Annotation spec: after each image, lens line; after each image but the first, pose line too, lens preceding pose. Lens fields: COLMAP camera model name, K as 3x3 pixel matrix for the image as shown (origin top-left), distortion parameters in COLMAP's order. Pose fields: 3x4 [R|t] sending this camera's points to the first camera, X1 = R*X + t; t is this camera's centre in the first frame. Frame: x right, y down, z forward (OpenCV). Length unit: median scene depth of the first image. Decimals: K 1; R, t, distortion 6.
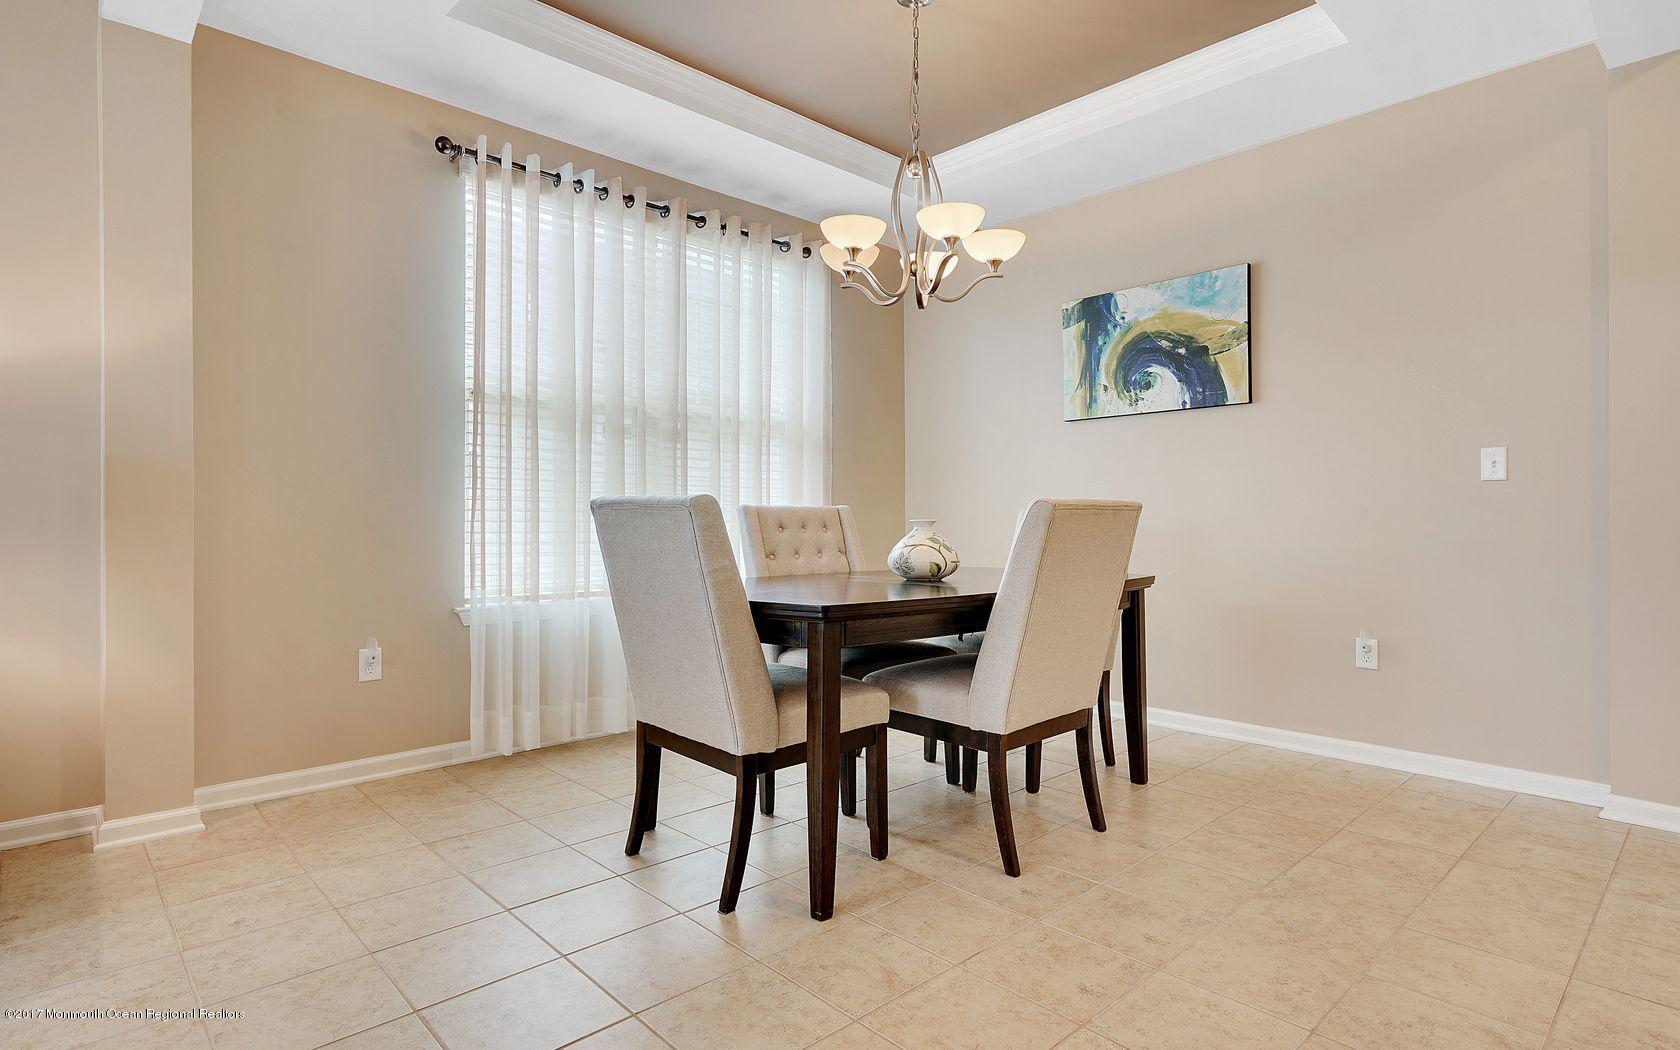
lens RADIAL K [[845.9, 0, 842.2], [0, 845.9, 518.8], [0, 0, 1]] dist [-0.000706, -0.000059]
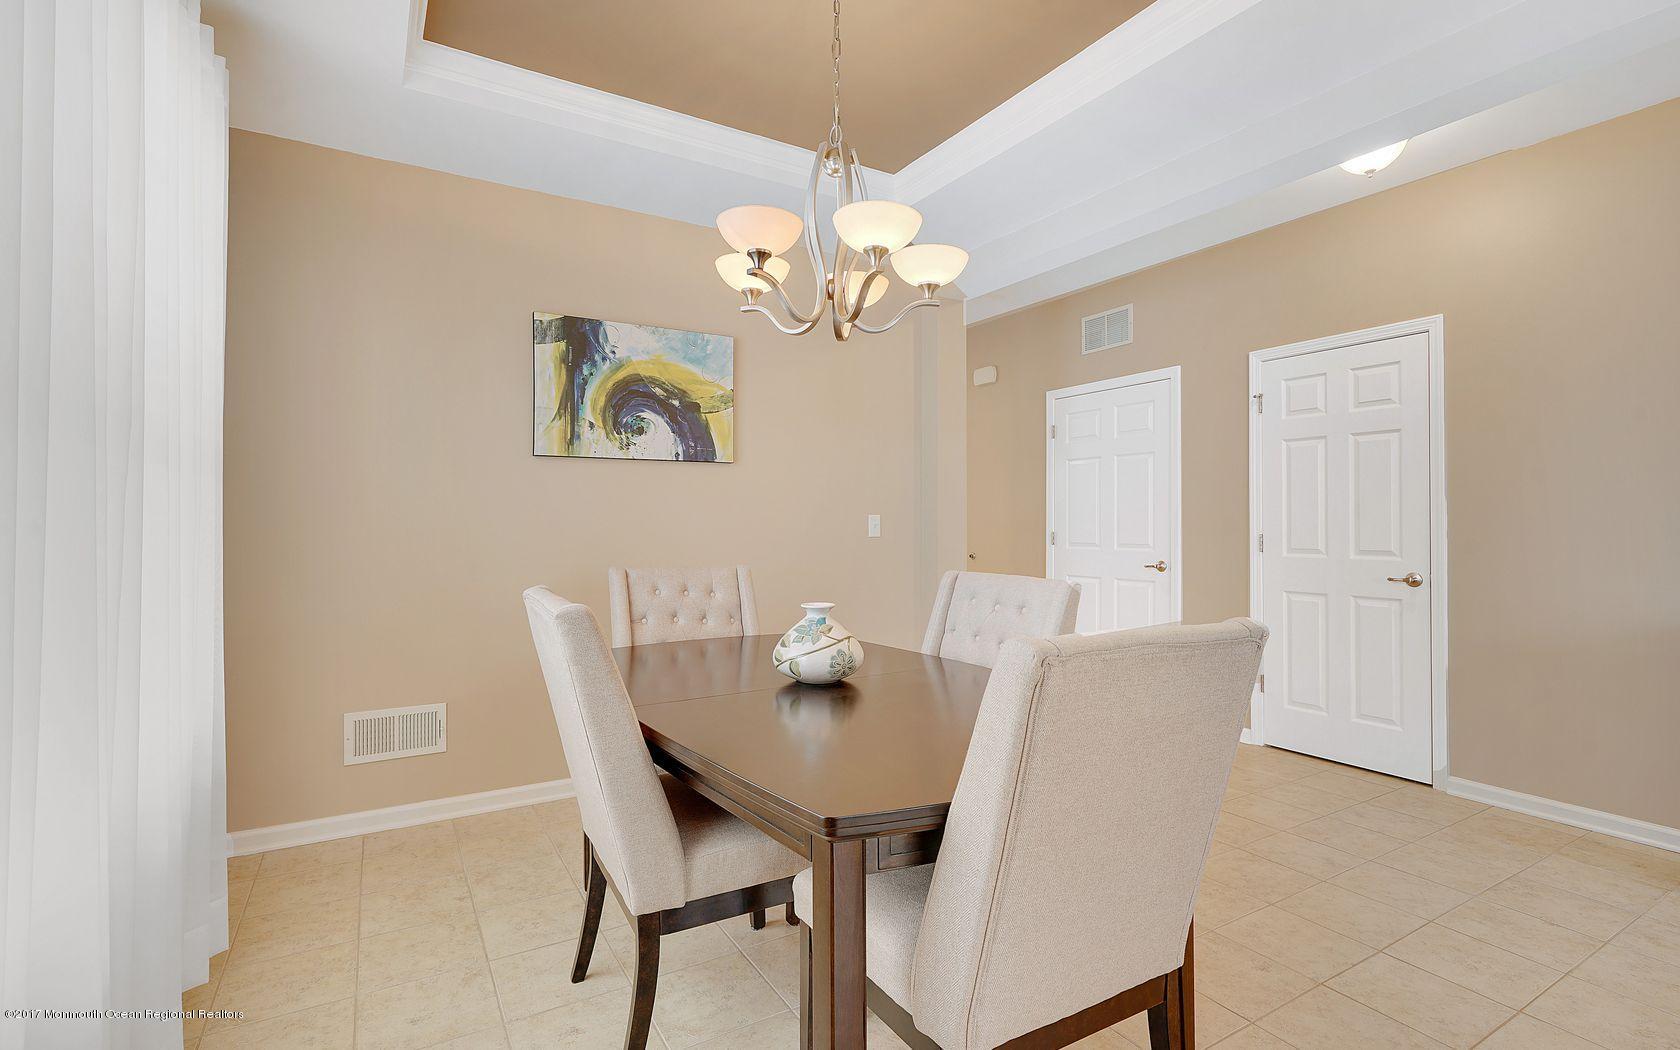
lens RADIAL K [[757.0, 0, 839.0], [0, 757.0, 525.0], [0, 0, 1]] dist [0.001044, 0.001425]
pose [[0.229885, 0.005304, 0.973203, -0.416469], [0.004565, 0.999968, -0.006528, -0.044561], [-0.973207, 0.005943, 0.229853, 0.584172]]
